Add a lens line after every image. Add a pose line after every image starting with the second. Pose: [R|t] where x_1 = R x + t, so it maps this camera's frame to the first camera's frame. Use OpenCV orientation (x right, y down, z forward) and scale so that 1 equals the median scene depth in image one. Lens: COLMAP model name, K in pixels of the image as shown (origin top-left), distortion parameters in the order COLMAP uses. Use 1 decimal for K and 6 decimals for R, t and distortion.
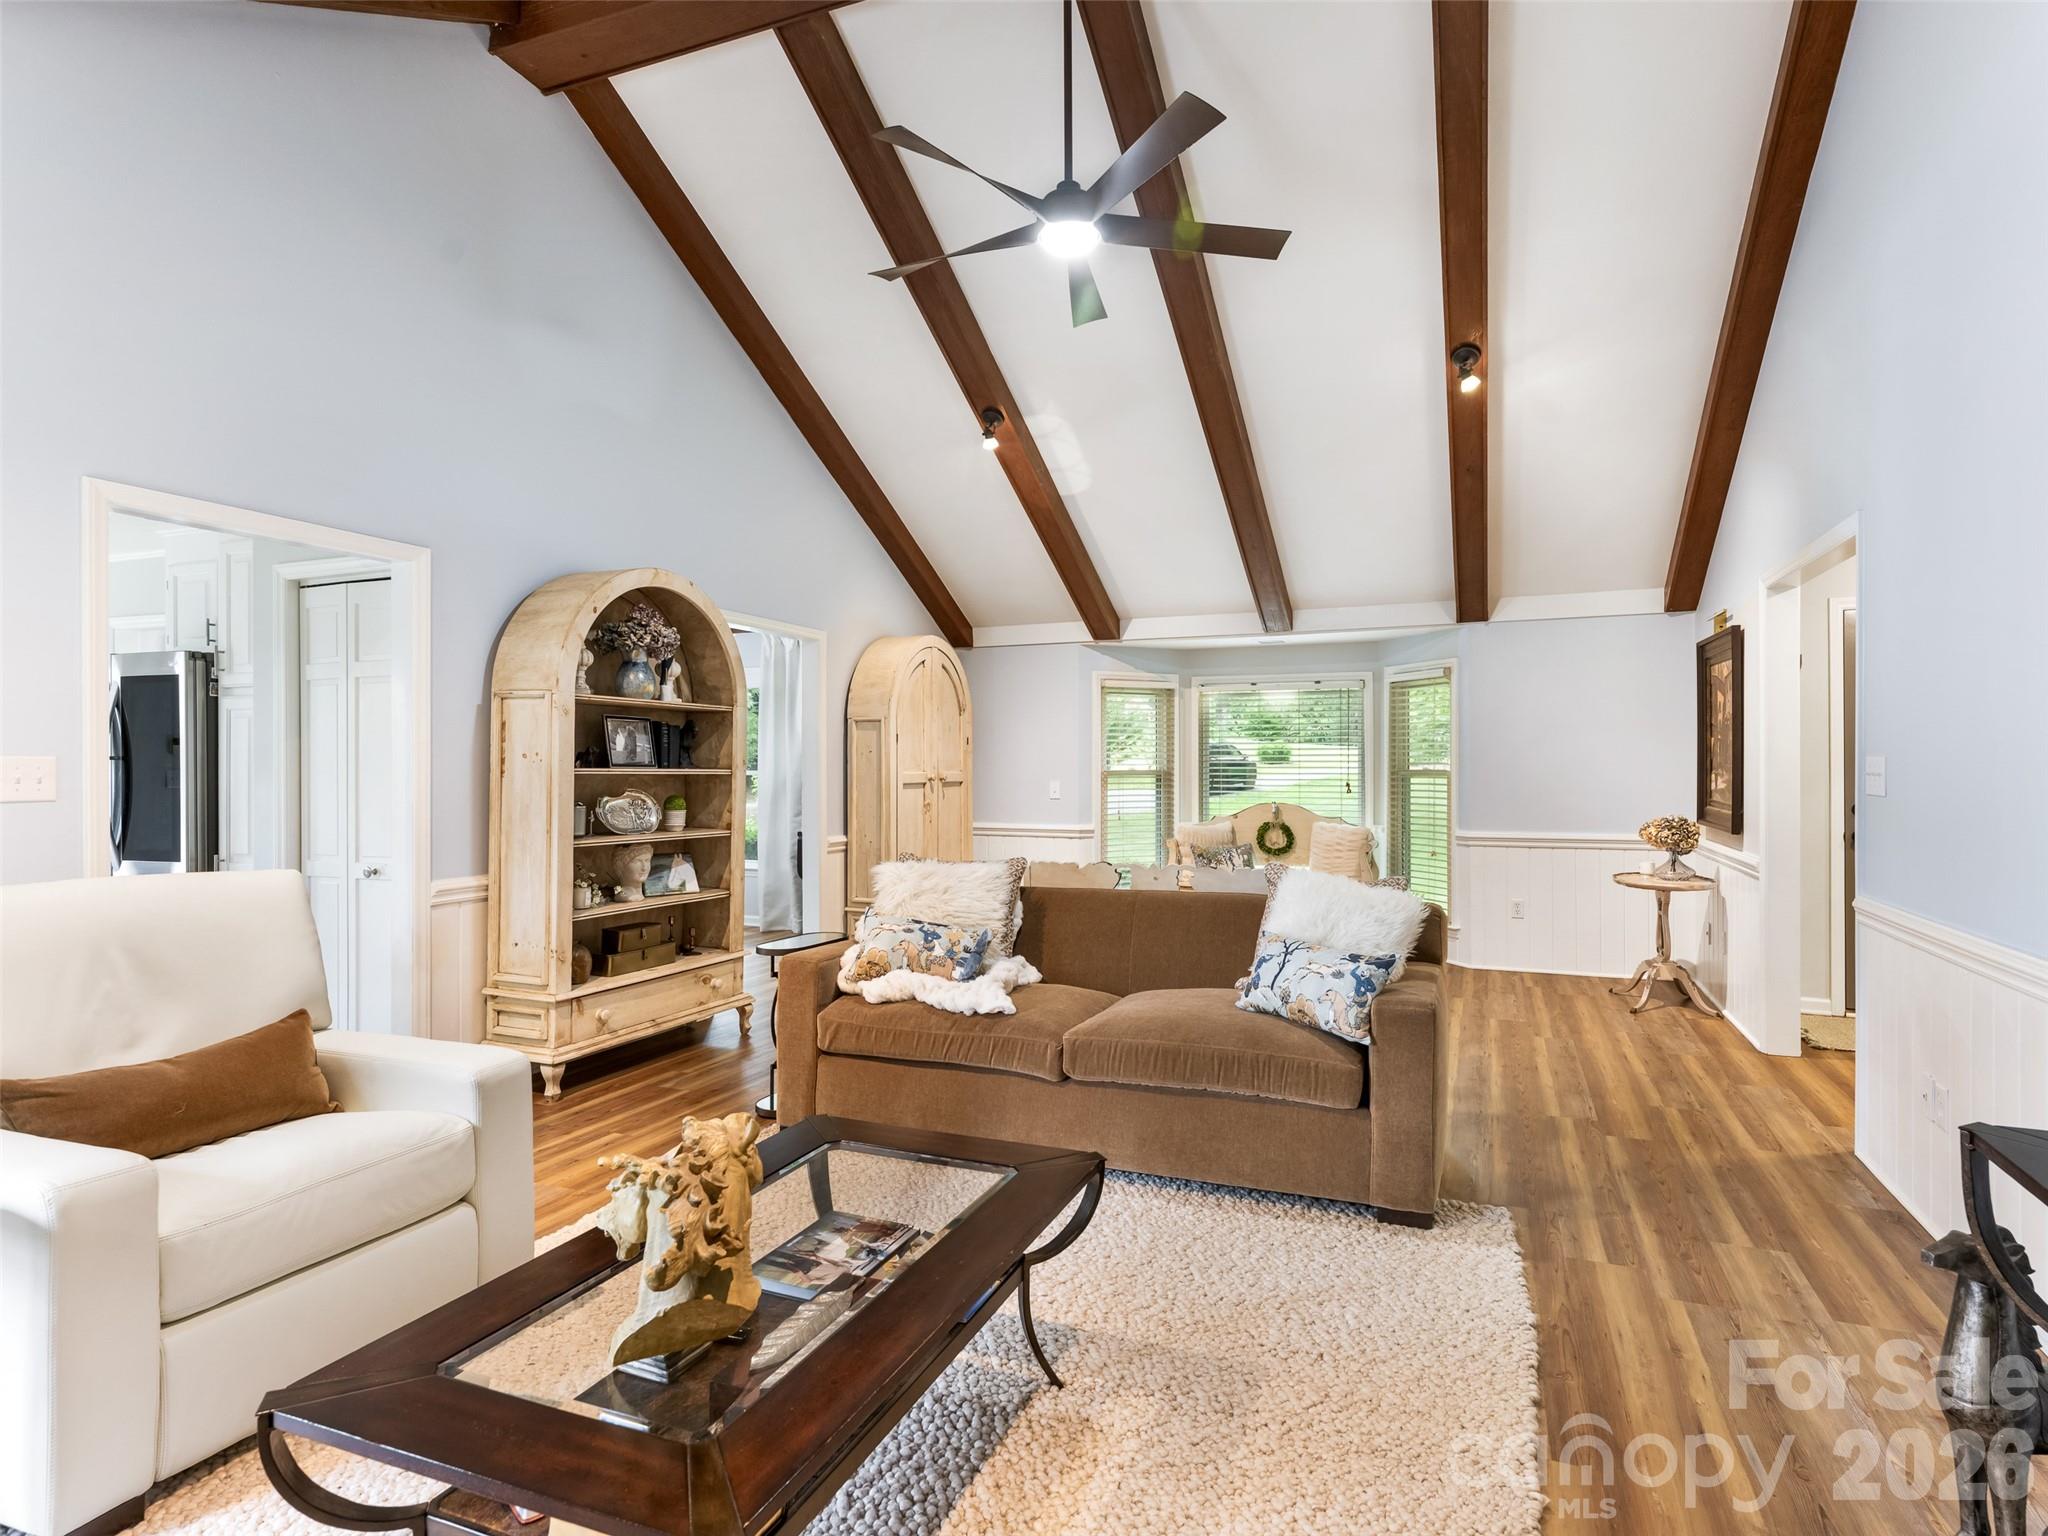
lens RADIAL K [[1092.1, 0, 1037.9], [0, 1092.1, 772.8], [0, 0, 1]] dist [0.011940, -0.001139]
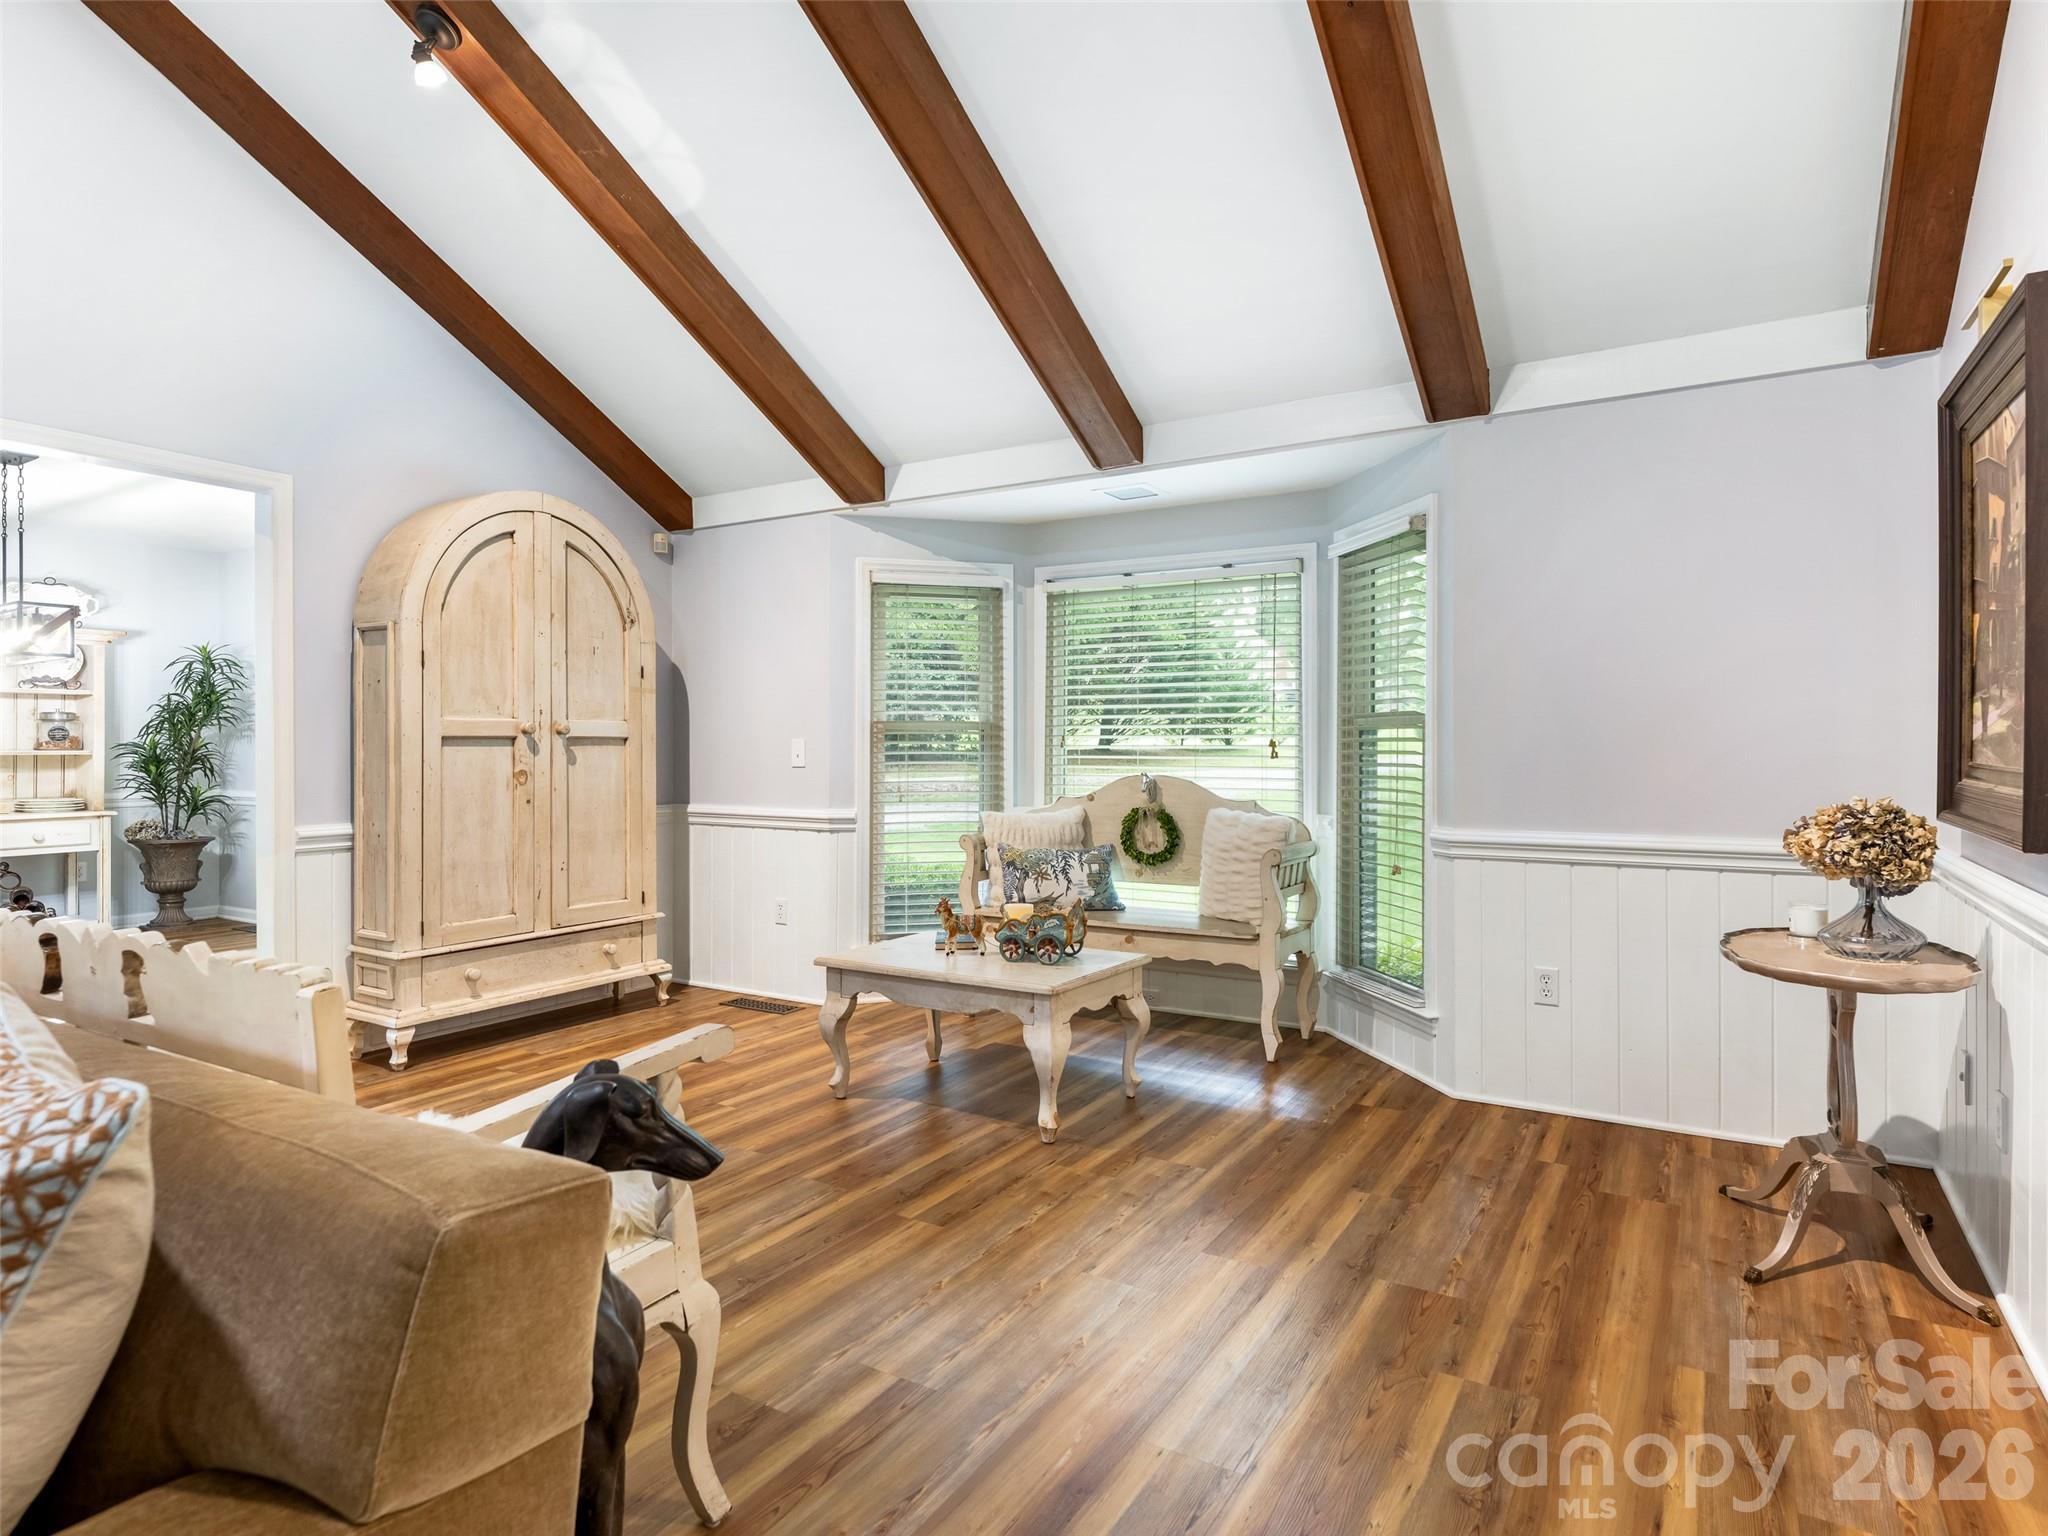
lens RADIAL K [[1137.7, 0, 1029.6], [0, 1137.7, 758.8], [0, 0, 1]] dist [0.002482, 0.002466]
pose [[0.987377, 0.002030, -0.158374, 0.277620], [-0.001331, 0.999989, 0.004521, 0.018013], [0.158381, -0.004253, 0.987369, 0.434781]]
